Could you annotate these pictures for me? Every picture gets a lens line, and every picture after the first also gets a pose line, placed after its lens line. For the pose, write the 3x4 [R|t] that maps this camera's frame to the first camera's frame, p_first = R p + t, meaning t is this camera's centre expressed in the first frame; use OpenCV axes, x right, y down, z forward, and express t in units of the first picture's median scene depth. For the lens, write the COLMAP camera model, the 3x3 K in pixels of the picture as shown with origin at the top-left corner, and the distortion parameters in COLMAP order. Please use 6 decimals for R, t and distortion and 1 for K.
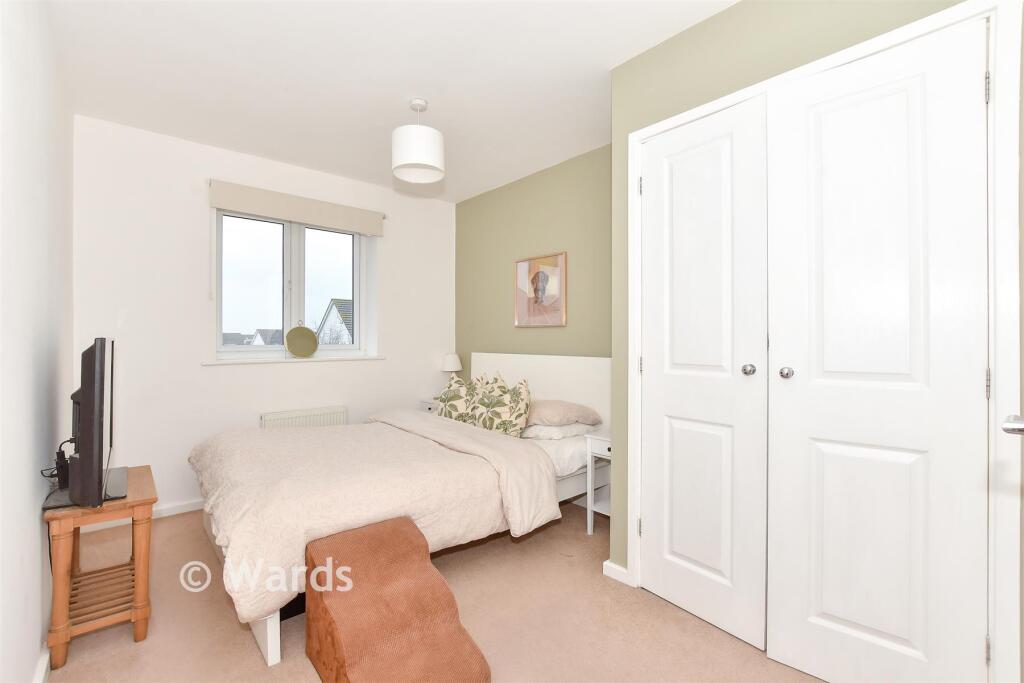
lens RADIAL K [[467.3, 0, 507.2], [0, 467.3, 340.4], [0, 0, 1]] dist [-0.001831, -0.000020]
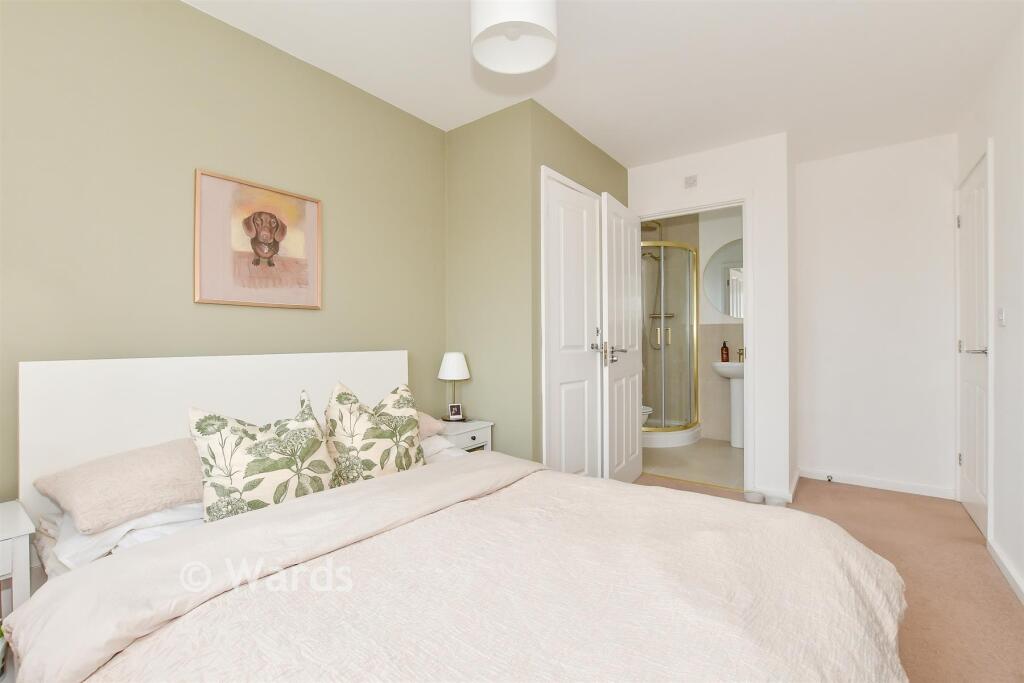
lens RADIAL K [[467.3, 0, 510.2], [0, 467.3, 335.4], [0, 0, 1]] dist [-0.001831, -0.000020]
pose [[-0.217113, 0.004529, 0.976136, -0.597187], [0.008995, 0.999956, -0.002639, 0.011898], [-0.976105, 0.008207, -0.217144, 0.873524]]
